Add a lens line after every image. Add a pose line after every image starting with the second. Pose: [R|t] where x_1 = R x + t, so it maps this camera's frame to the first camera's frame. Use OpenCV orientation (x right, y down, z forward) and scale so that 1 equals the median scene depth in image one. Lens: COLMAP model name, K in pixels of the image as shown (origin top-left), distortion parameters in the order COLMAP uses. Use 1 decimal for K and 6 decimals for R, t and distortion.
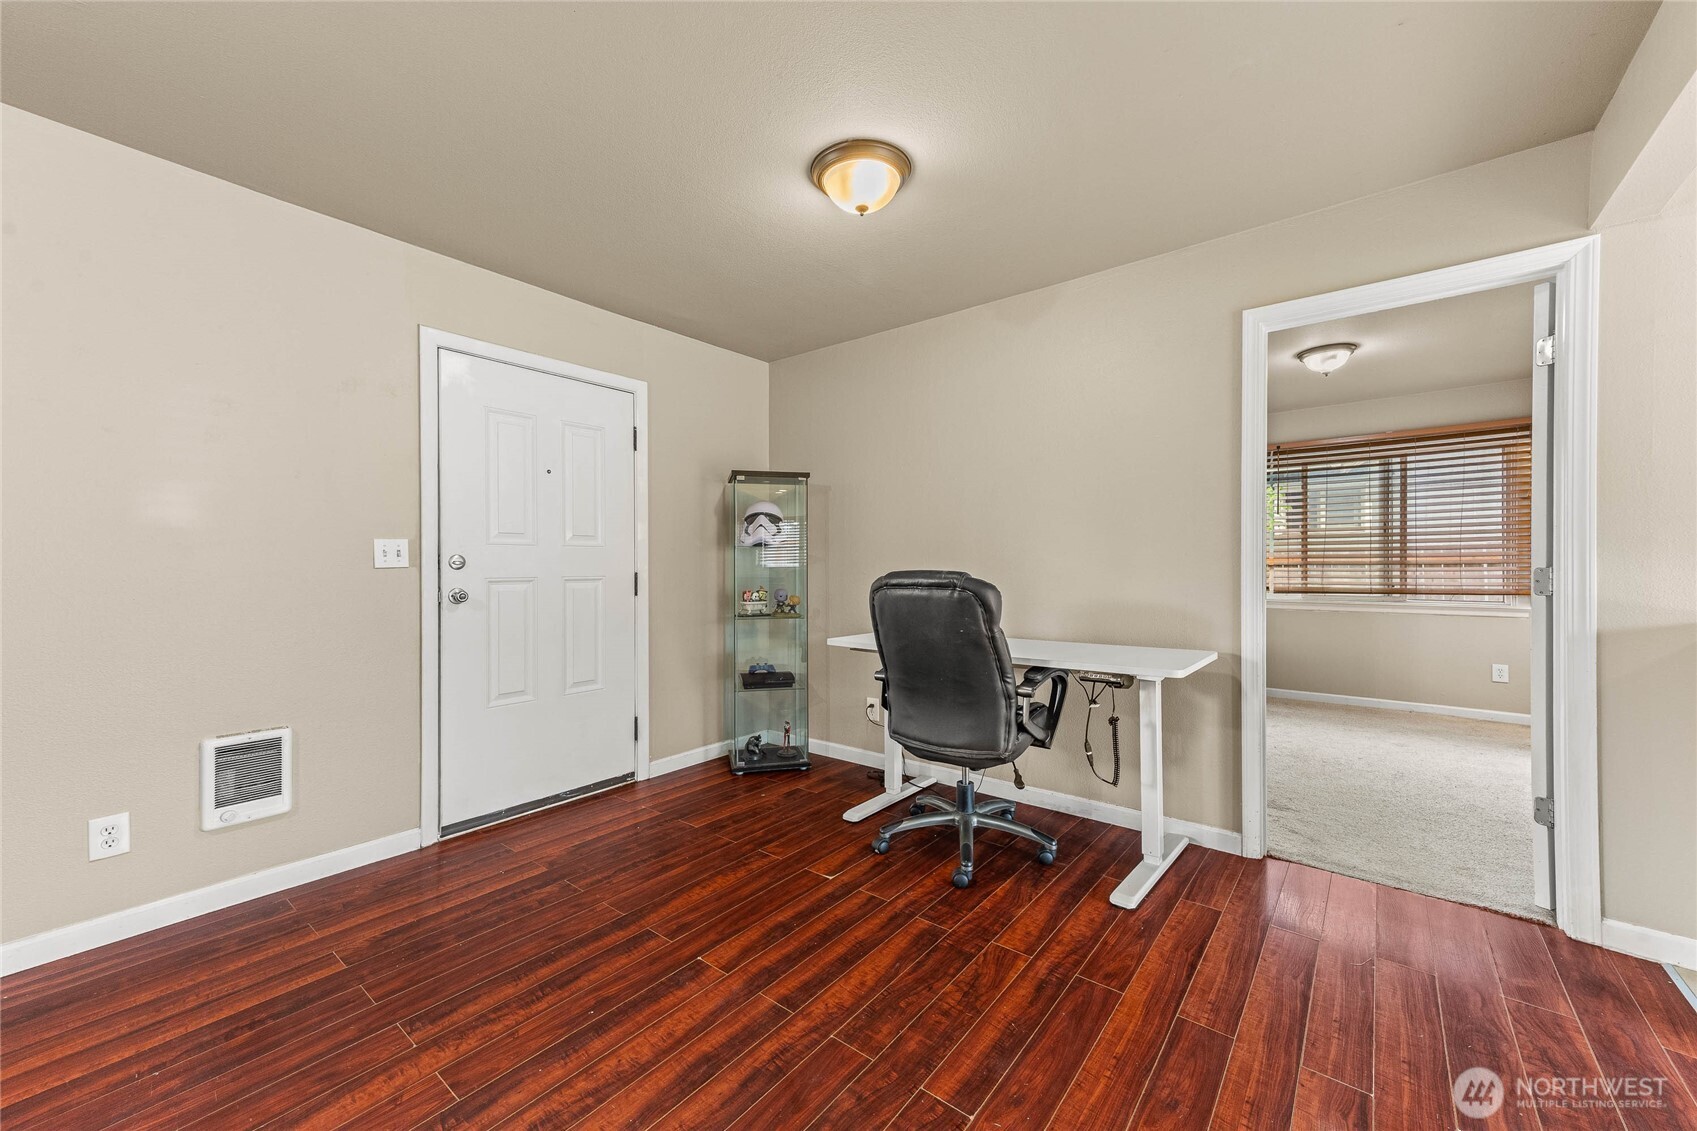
lens RADIAL K [[655.5, 0, 850.8], [0, 655.5, 570.8], [0, 0, 1]] dist [0.021362, 0.000888]
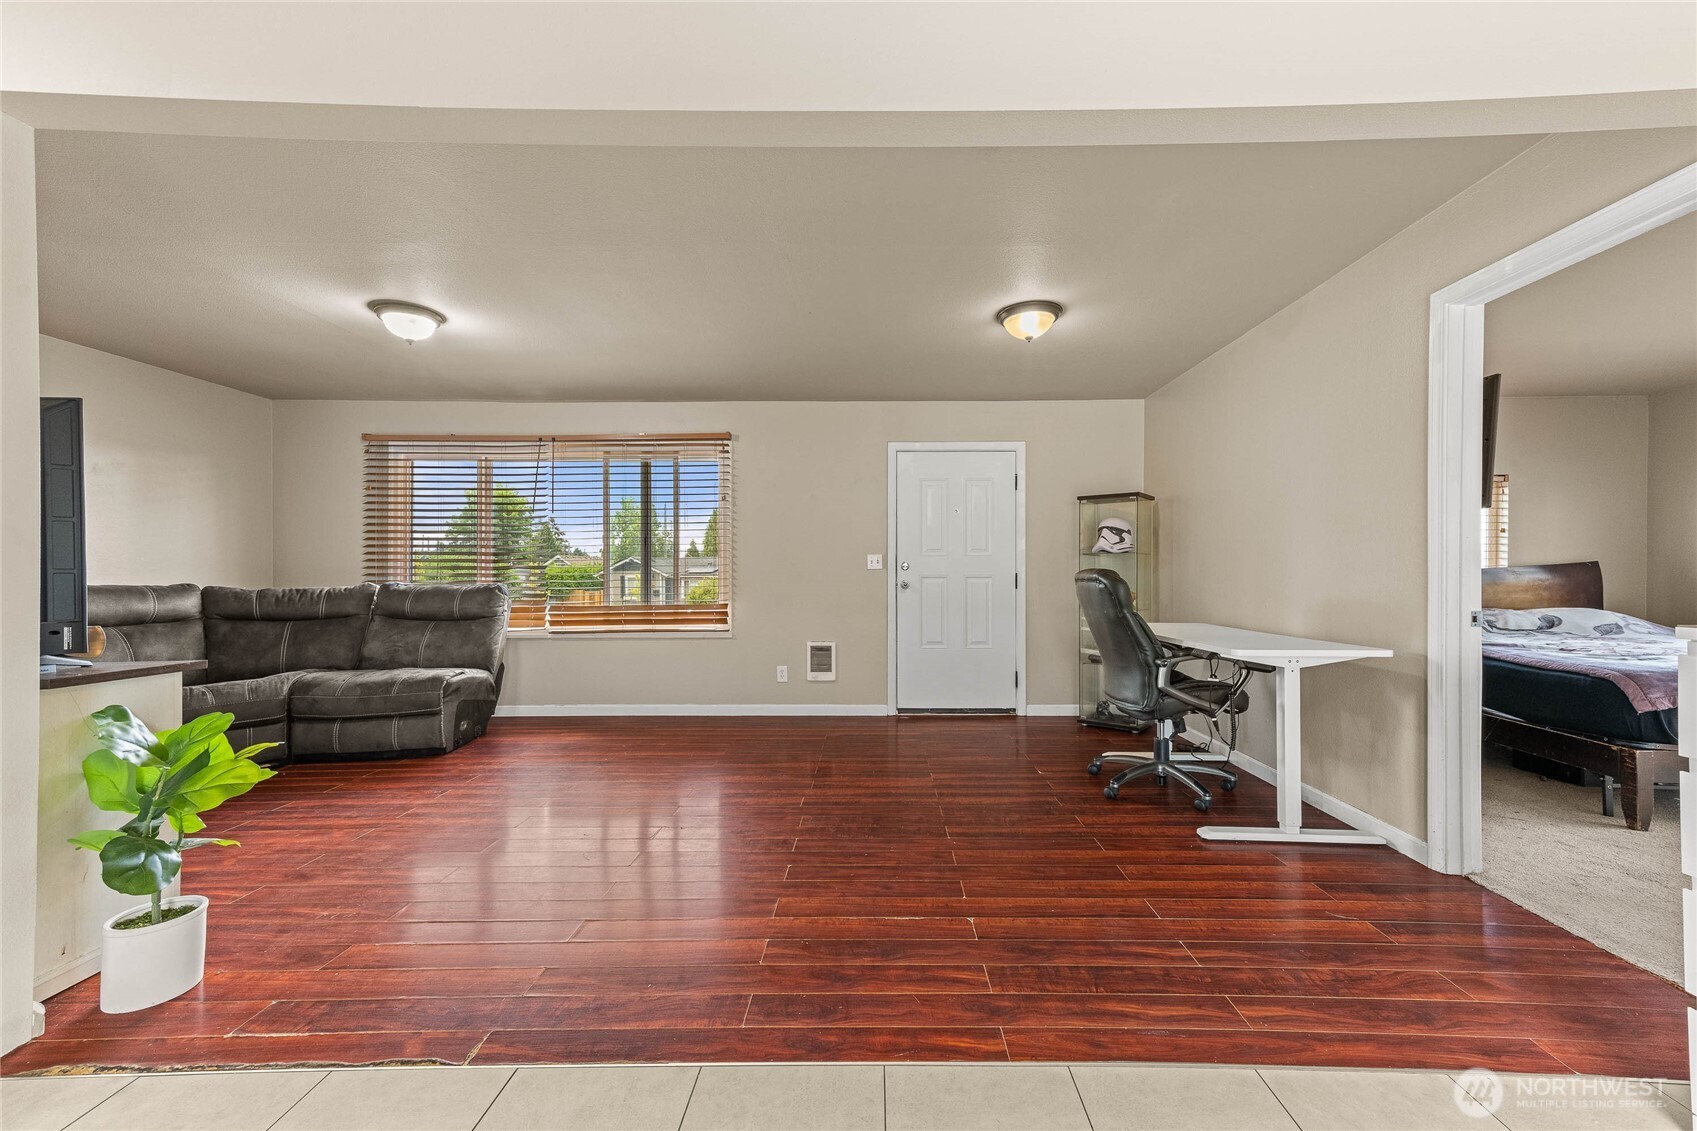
lens RADIAL K [[665.6, 0, 872.4], [0, 665.6, 574.4], [0, 0, 1]] dist [0.023808, 0.000375]
pose [[0.620077, 0.000760, -0.784541, 0.862247], [-0.006720, 0.999968, -0.004342, 0.019618], [0.784512, 0.007964, 0.620062, -0.234353]]
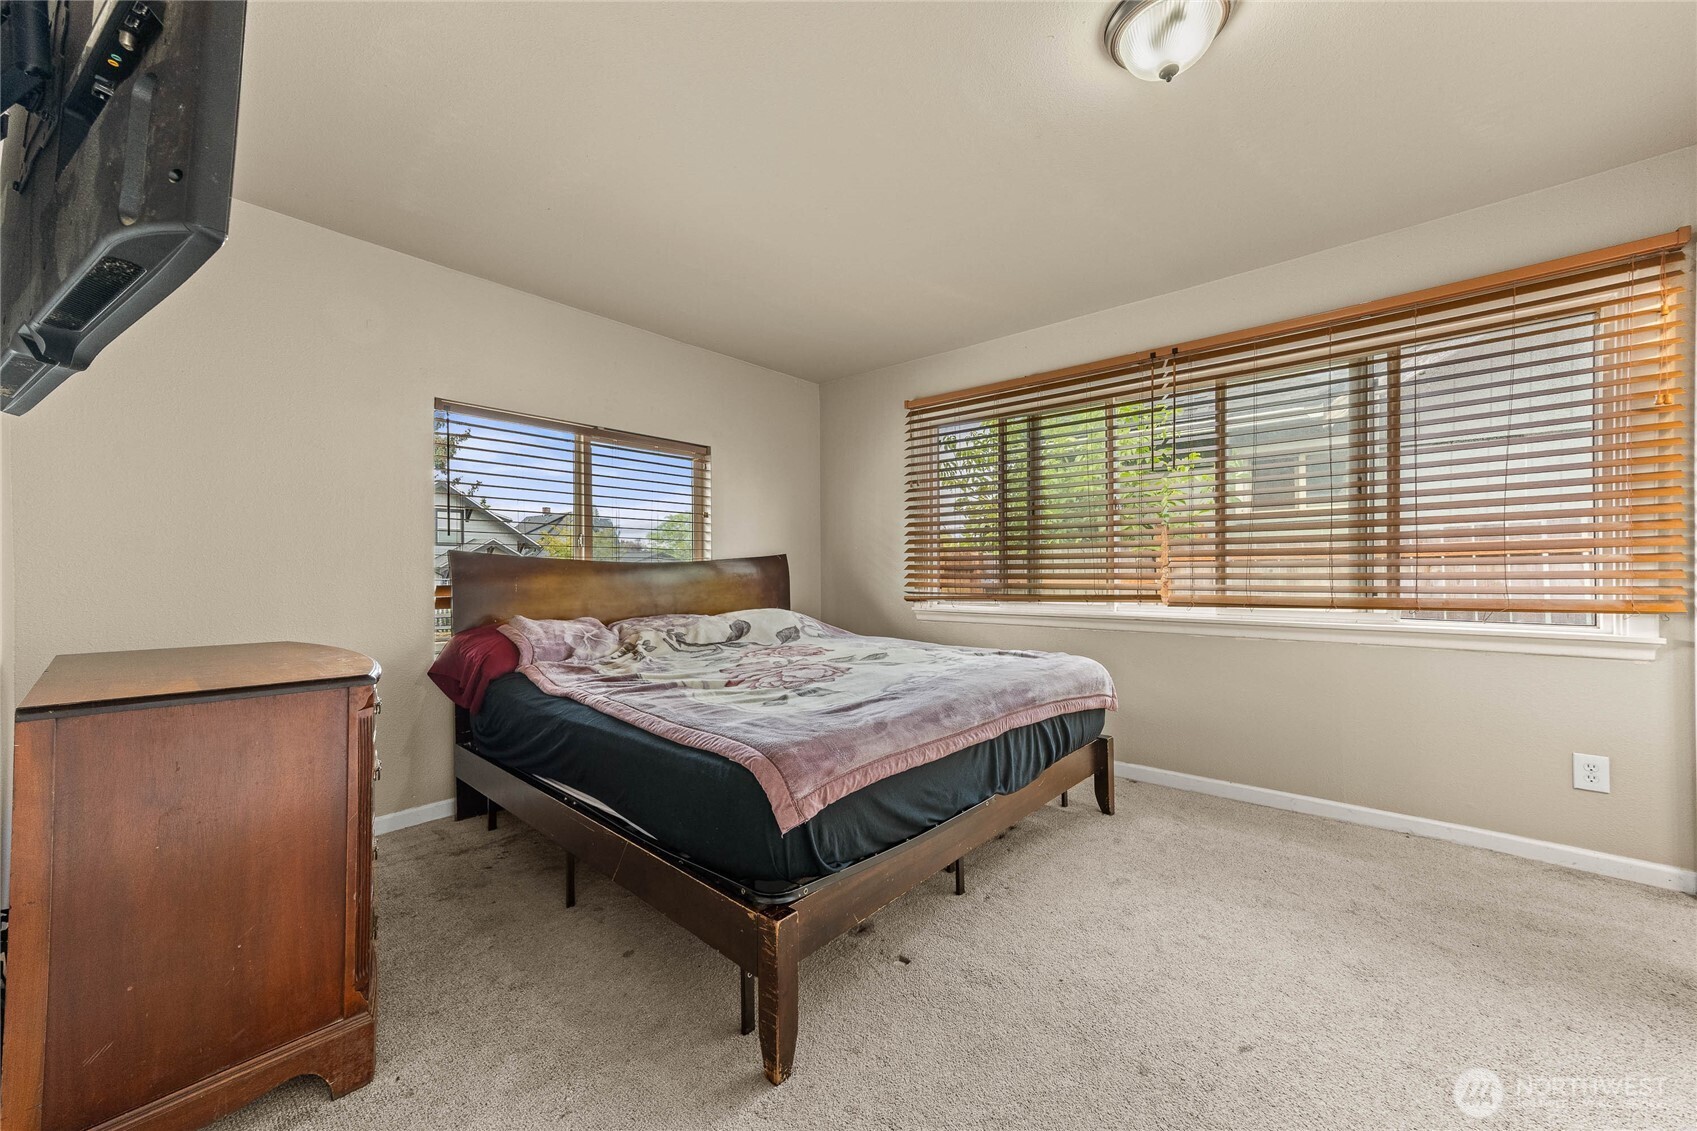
lens RADIAL K [[655.5, 0, 850.8], [0, 655.5, 570.8], [0, 0, 1]] dist [0.021362, 0.000888]
pose [[0.999507, -0.005050, -0.030985, 0.834647], [0.004881, 0.999973, -0.005524, 0.011254], [0.031012, 0.005370, 0.999505, 0.925568]]
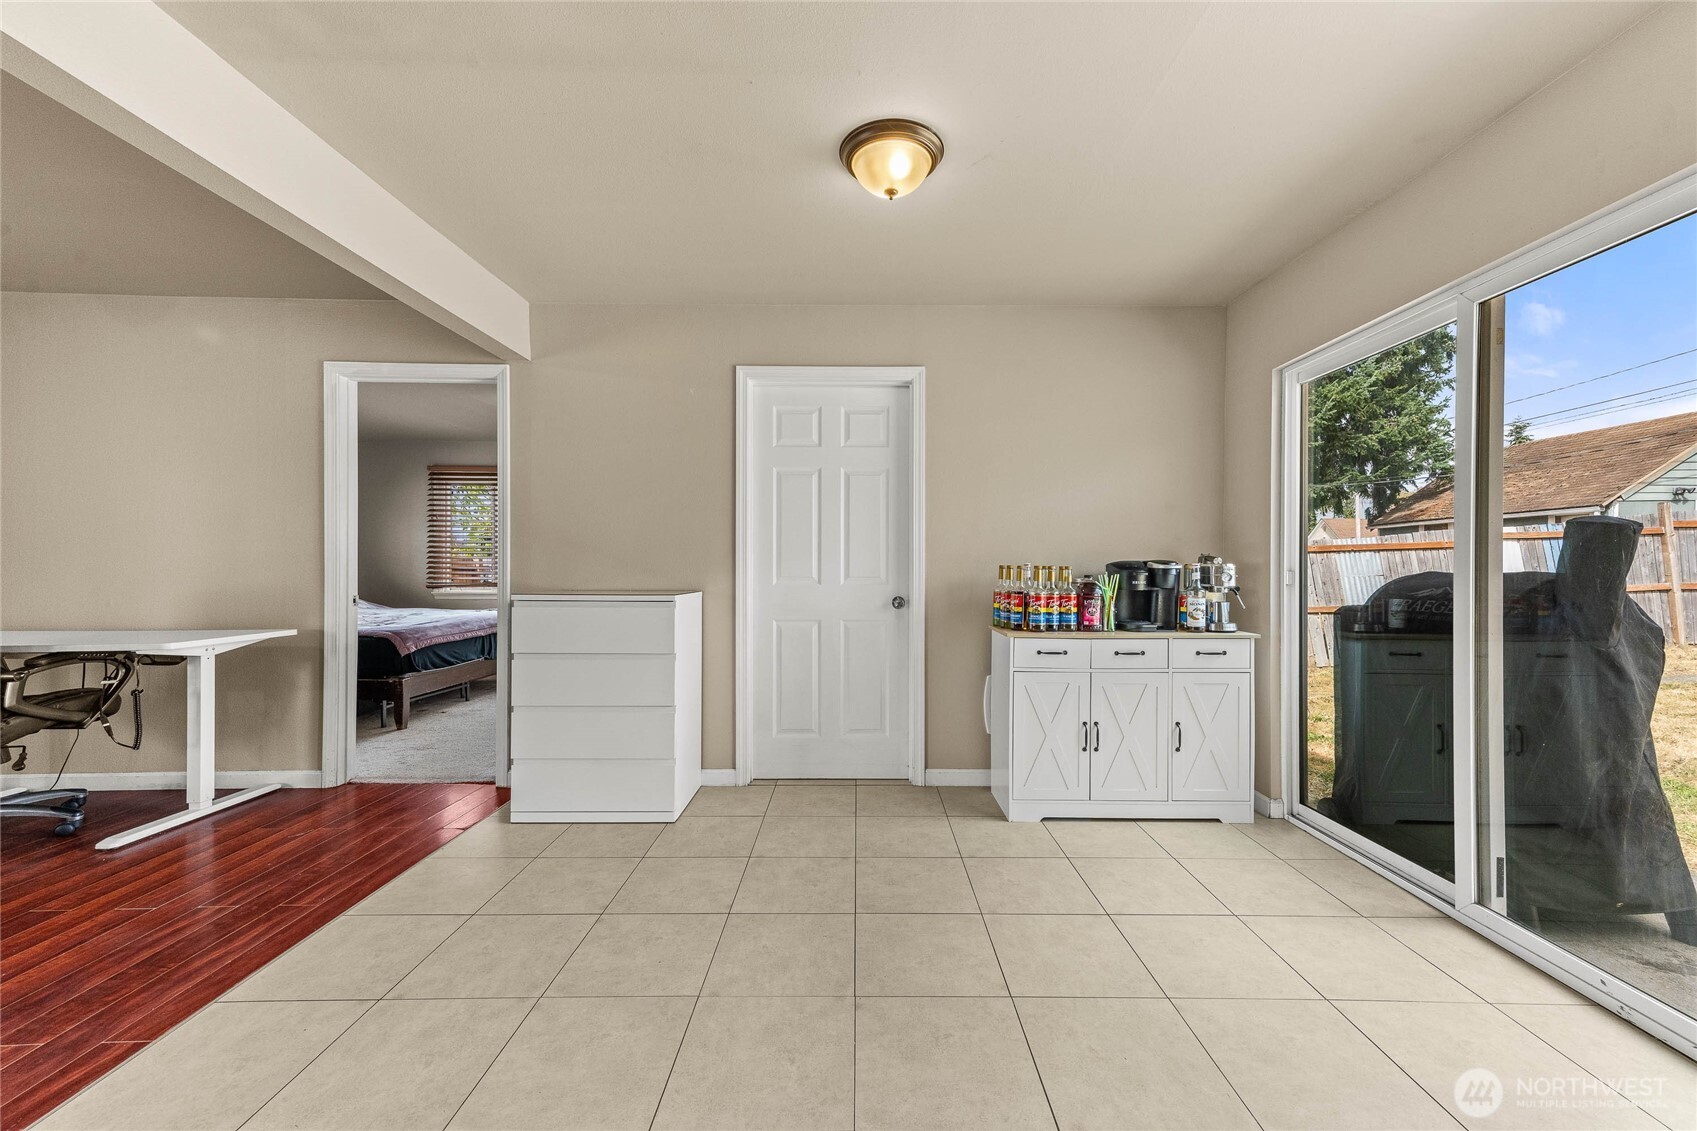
lens RADIAL K [[661.5, 0, 857.5], [0, 661.5, 569.4], [0, 0, 1]] dist [0.023515, 0.000335]
pose [[0.779920, 0.002315, 0.625875, 0.584415], [0.000846, 0.999988, -0.004753, 0.016838], [-0.625878, 0.004236, 0.779909, -0.657637]]
